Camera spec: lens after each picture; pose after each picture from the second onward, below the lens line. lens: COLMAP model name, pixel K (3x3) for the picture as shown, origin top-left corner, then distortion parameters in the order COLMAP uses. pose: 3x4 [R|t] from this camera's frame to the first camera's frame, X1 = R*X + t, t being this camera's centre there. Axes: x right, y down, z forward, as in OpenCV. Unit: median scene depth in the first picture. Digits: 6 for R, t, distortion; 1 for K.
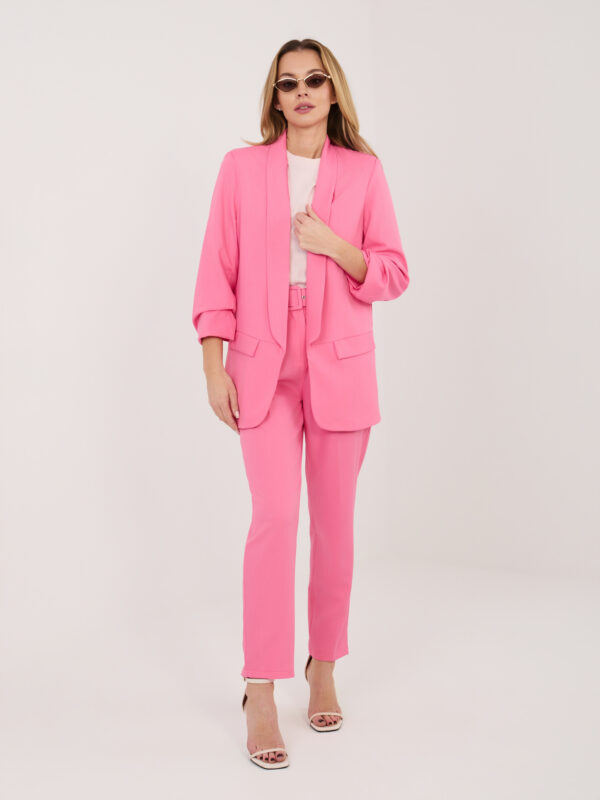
lens RADIAL K [[945.8, 0, 300.0], [0, 945.8, 400.0], [0, 0, 1]] dist [0.002026, 0.000234]
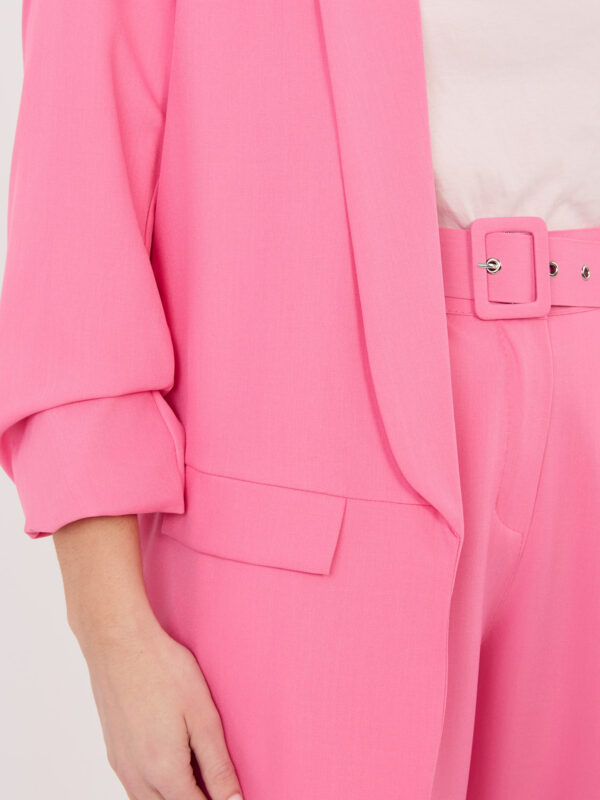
lens RADIAL K [[1346.6, 0, 300.0], [0, 1346.6, 400.0], [0, 0, 1]] dist [0.361589, 0.021999]
pose [[0.986729, -0.138446, 0.084839, -0.067172], [0.146747, 0.984006, -0.100980, -0.052165], [-0.069502, 0.112090, 0.991265, 0.652680]]
